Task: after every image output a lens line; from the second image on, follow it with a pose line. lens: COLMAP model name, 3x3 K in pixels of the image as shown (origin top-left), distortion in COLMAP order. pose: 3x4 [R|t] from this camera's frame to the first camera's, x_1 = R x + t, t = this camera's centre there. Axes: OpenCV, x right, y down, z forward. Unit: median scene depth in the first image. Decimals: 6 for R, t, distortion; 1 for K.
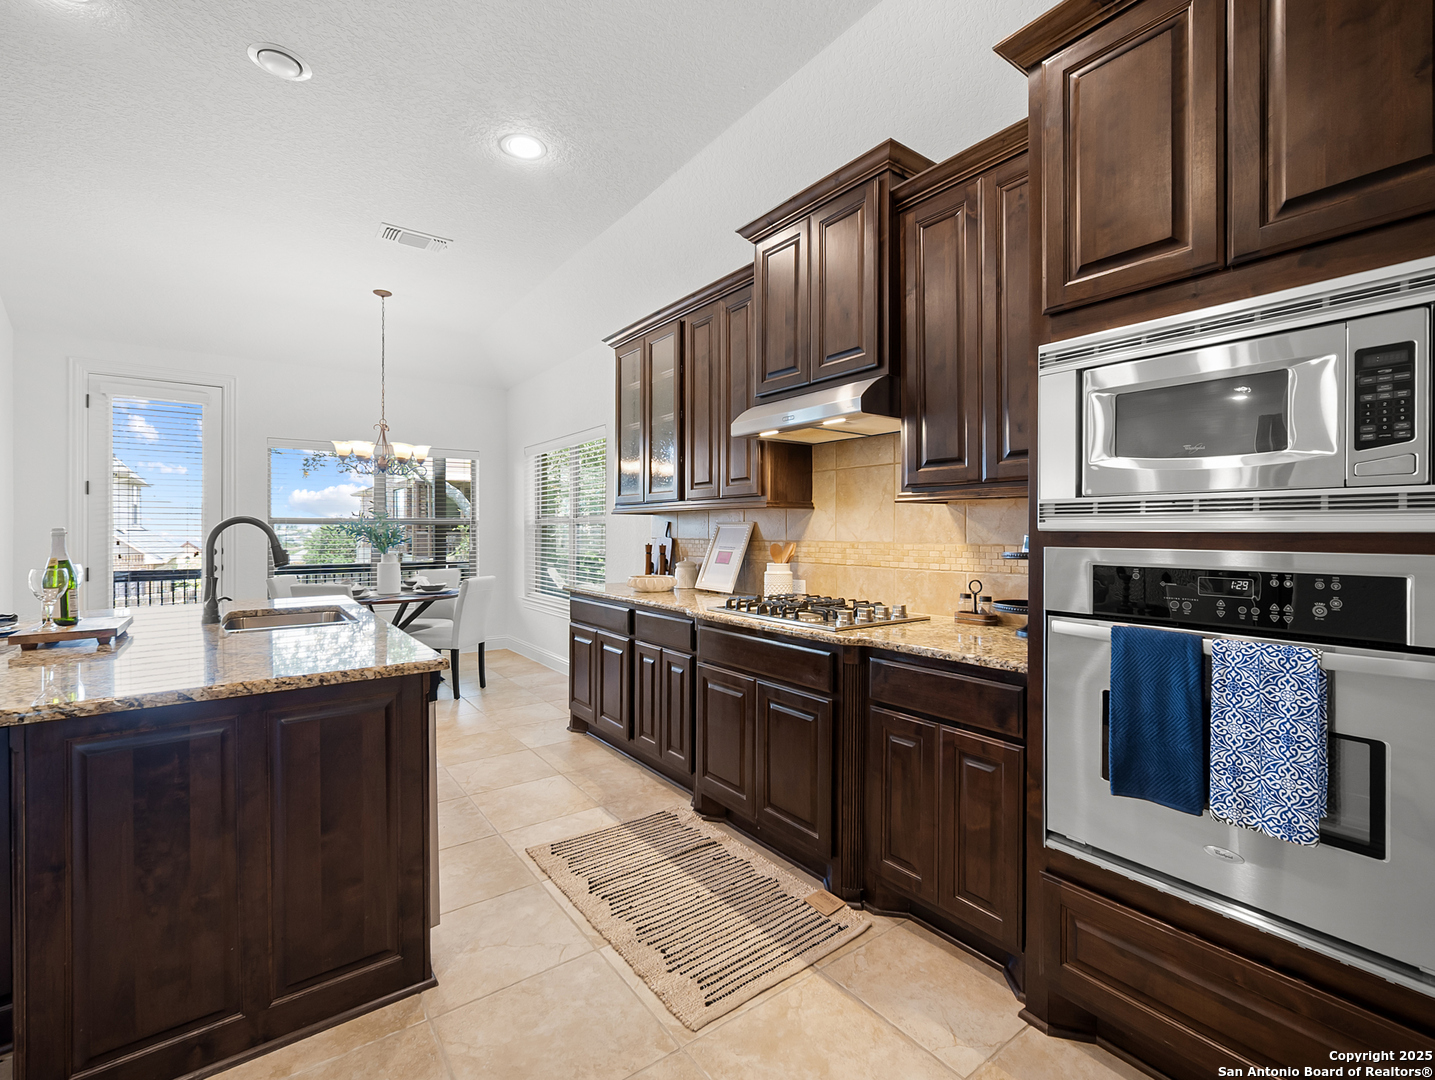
lens RADIAL K [[651.7, 0, 714.2], [0, 651.7, 514.6], [0, 0, 1]] dist [-0.002149, 0.000102]
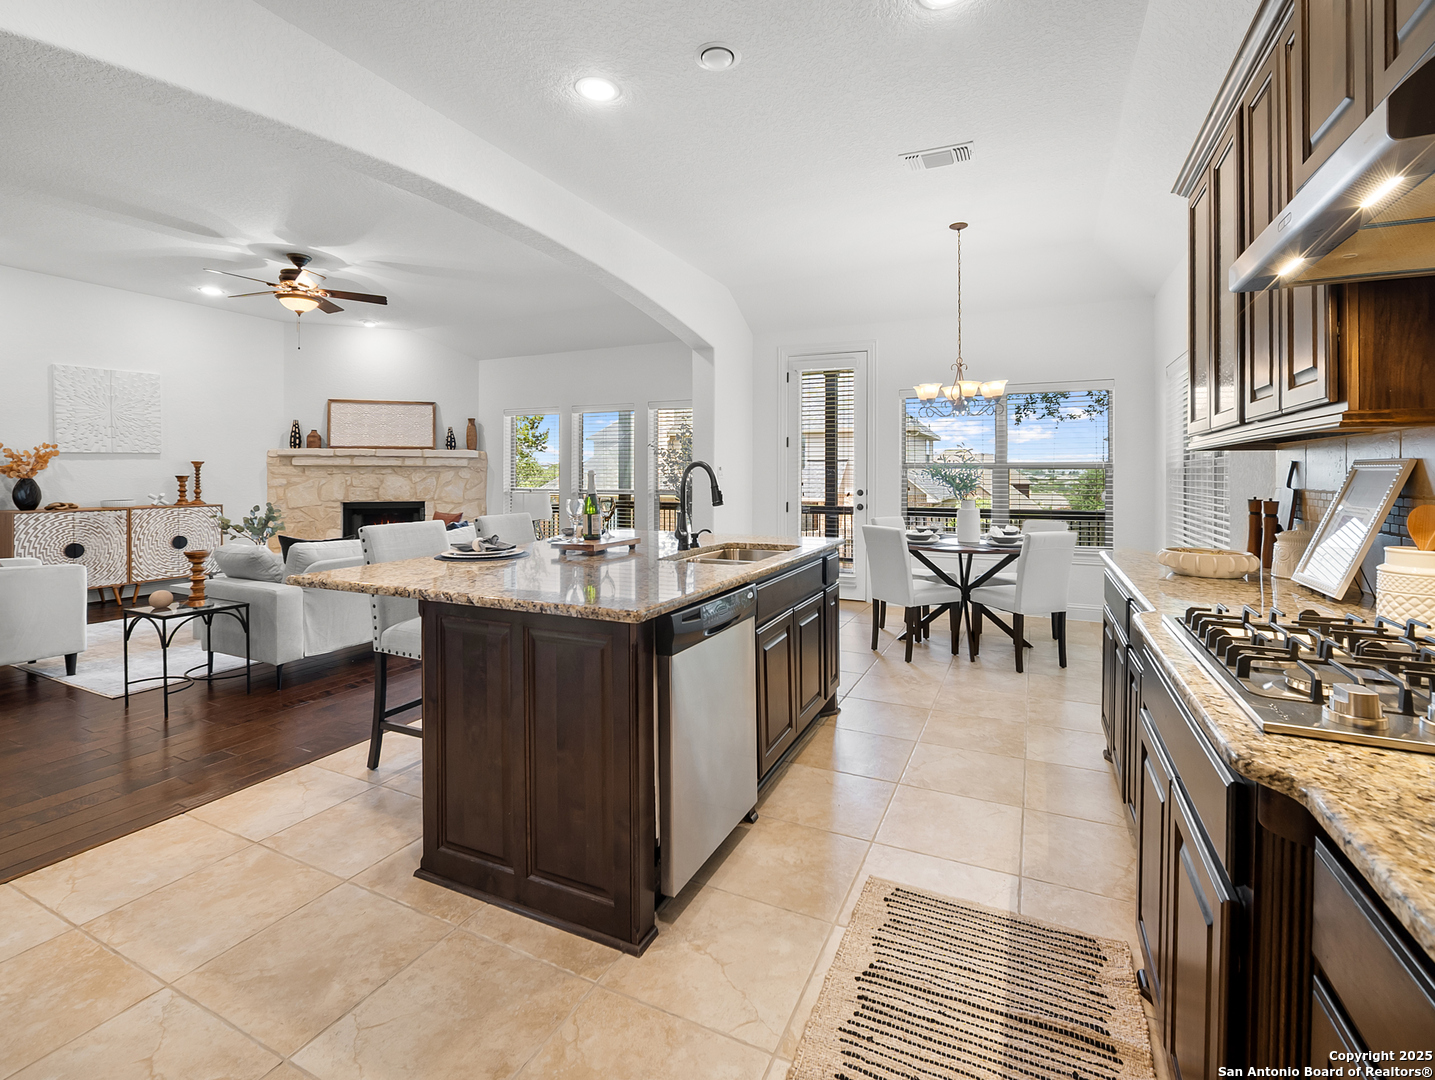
lens RADIAL K [[656.9, 0, 725.5], [0, 656.9, 464.6], [0, 0, 1]] dist [-0.015867, 0.000802]
pose [[0.480434, -0.010439, -0.876969, 0.284715], [0.016381, 0.999862, -0.002928, 0.011246], [0.876878, -0.012959, 0.480538, 0.409877]]
